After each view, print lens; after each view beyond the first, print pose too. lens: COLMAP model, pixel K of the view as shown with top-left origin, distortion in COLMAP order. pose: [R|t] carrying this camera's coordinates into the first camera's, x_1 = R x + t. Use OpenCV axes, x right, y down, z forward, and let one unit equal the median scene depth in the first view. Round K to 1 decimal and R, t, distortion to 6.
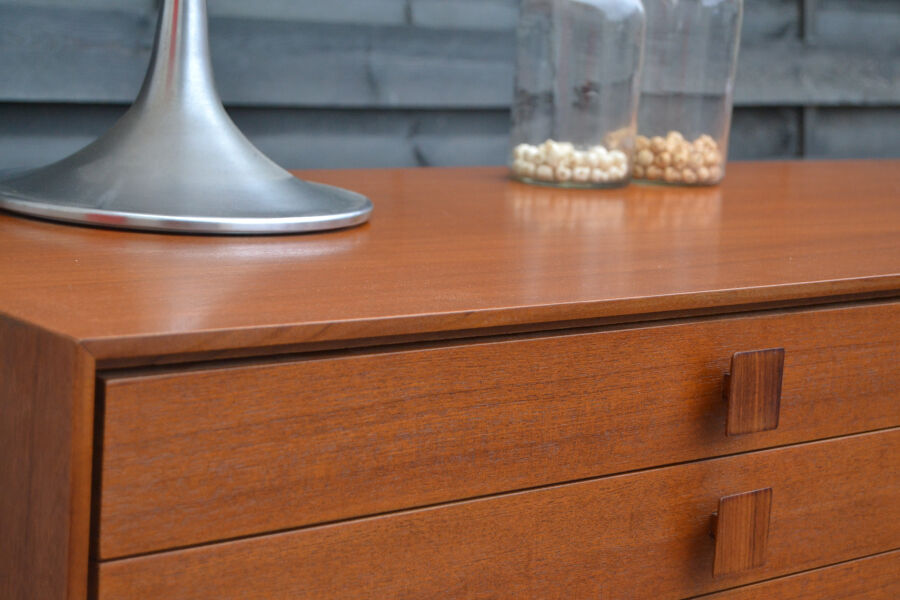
lens RADIAL K [[1931.4, 0, 445.8], [0, 1931.4, 299.8], [0, 0, 1]] dist [-0.026591, 0.000000]
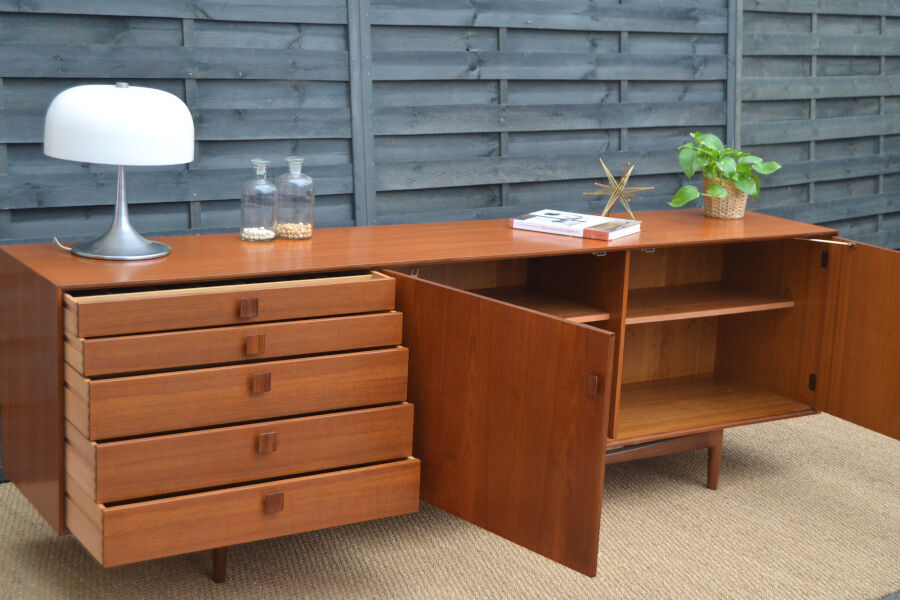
lens RADIAL K [[1461.1, 0, 462.7], [0, 1461.1, 285.4], [0, 0, 1]] dist [-0.005362, 0.000000]
pose [[0.988057, 0.007707, -0.153894, 1.182637], [-0.003729, 0.999652, 0.026122, -0.068264], [0.154042, -0.025236, 0.987742, -2.182636]]
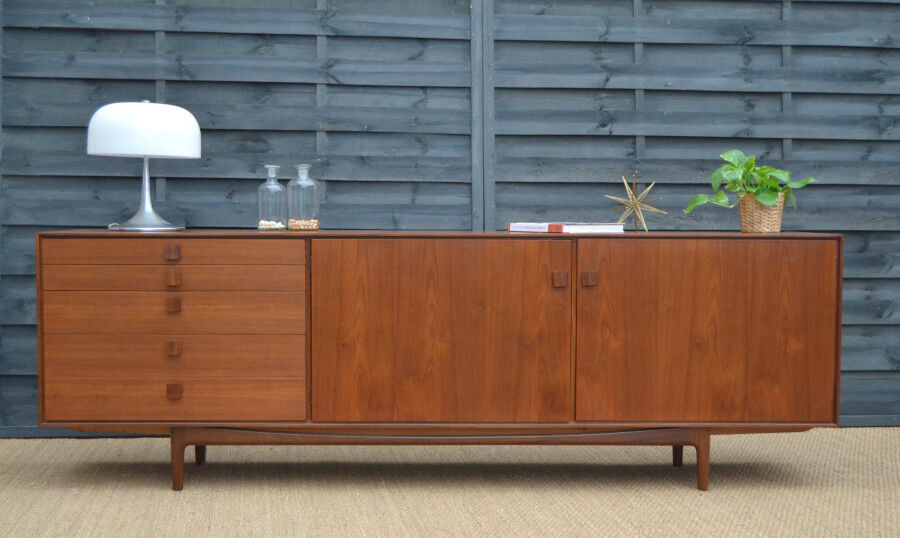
lens RADIAL K [[1342.7, 0, 446.7], [0, 1342.7, 284.1], [0, 0, 1]] dist [-0.004146, 0.000000]
pose [[0.766918, -0.028537, -0.641111, 3.217083], [-0.059039, 0.991637, -0.114764, 0.532876], [0.639024, 0.125865, 0.758819, -1.404911]]
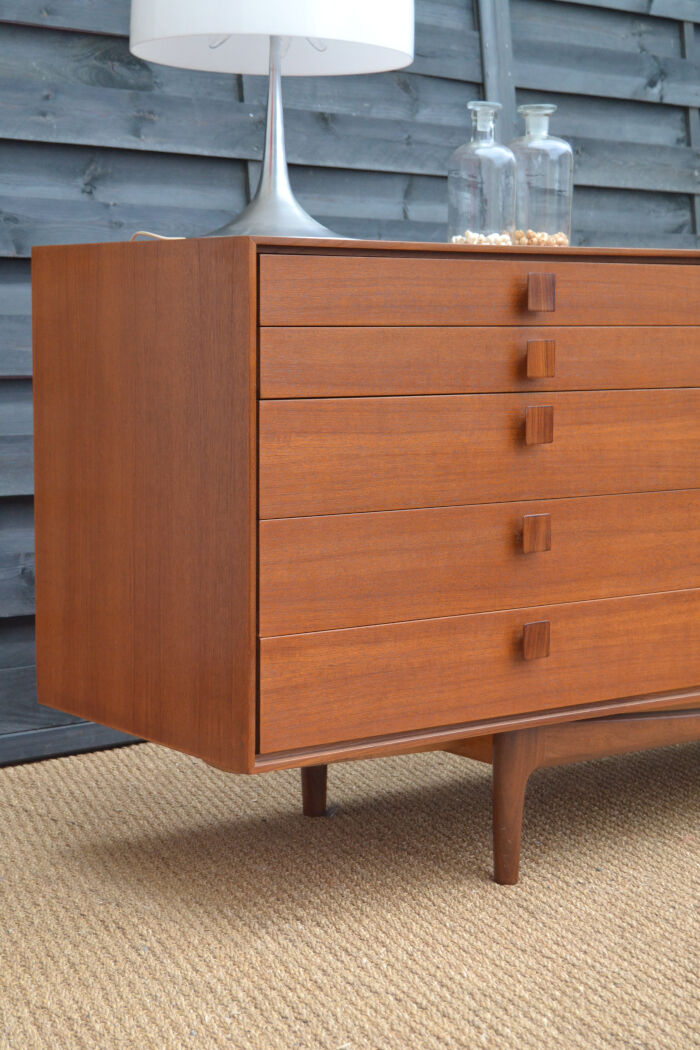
lens RADIAL K [[1975.9, 0, 349.0], [0, 1975.9, 519.6], [0, 0, 1]] dist [-0.002330, 0.000000]
pose [[0.995336, -0.055458, -0.078941, 0.104393], [0.050172, 0.996461, -0.067438, 0.445491], [0.082402, 0.063162, 0.994596, -1.245742]]
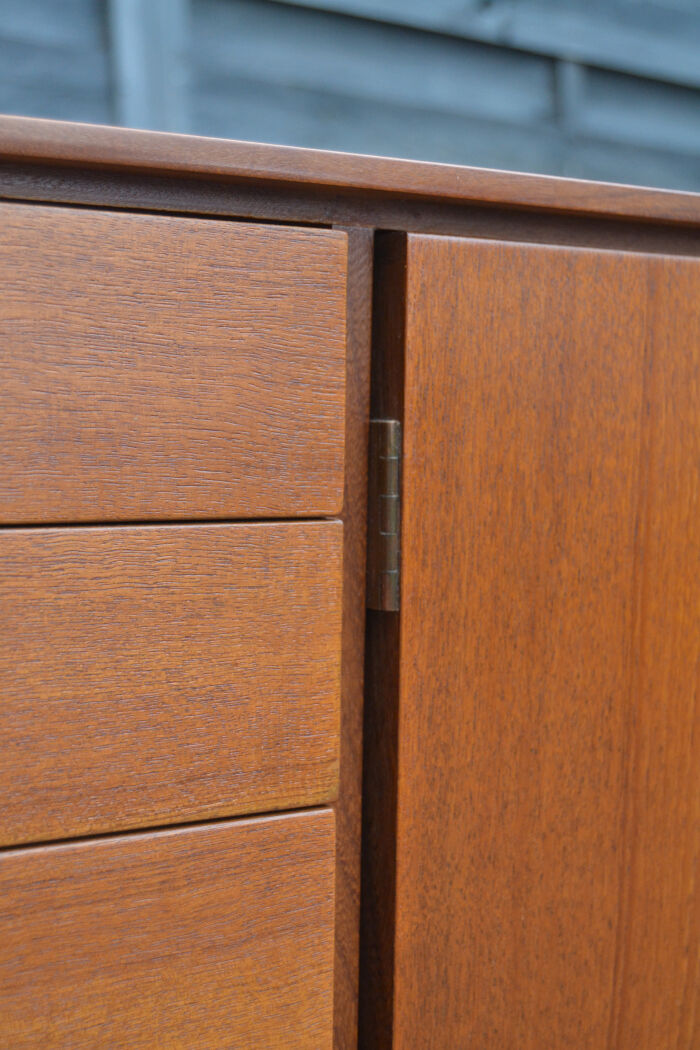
lens RADIAL K [[1853.1, 0, 350.8], [0, 1853.1, 525.1], [0, 0, 1]] dist [-0.070963, 0.000000]
pose [[0.994339, -0.037715, -0.099334, 0.481089], [0.026677, 0.993552, -0.110197, 0.113355], [0.102849, 0.106923, 0.988933, 0.771896]]
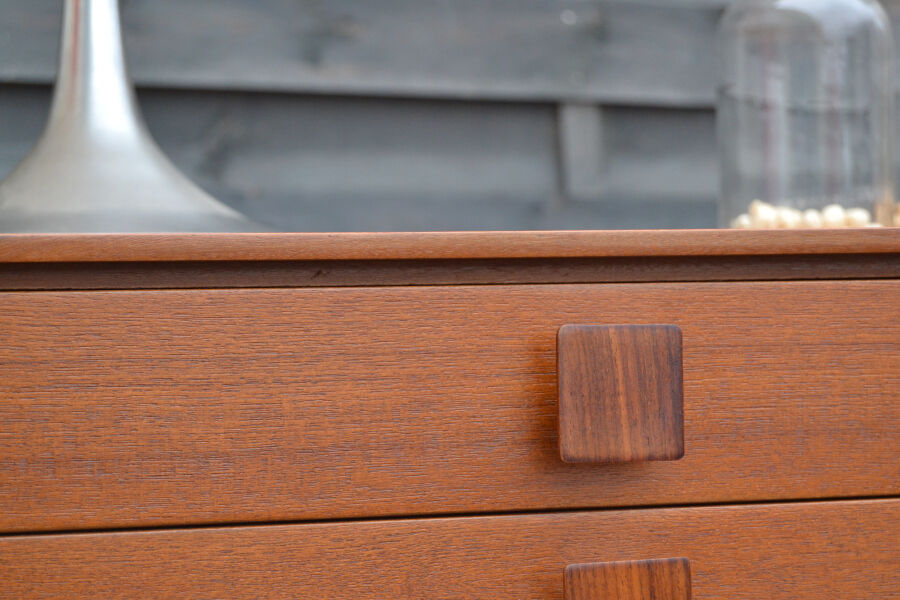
lens RADIAL K [[2017.9, 0, 451.7], [0, 2017.9, 299.9], [0, 0, 1]] dist [0.005388, 0.000000]
pose [[0.891089, -0.093907, -0.444007, 0.400475], [0.004847, 0.980271, -0.197599, 0.145369], [0.453803, 0.173926, 0.873963, 0.397825]]
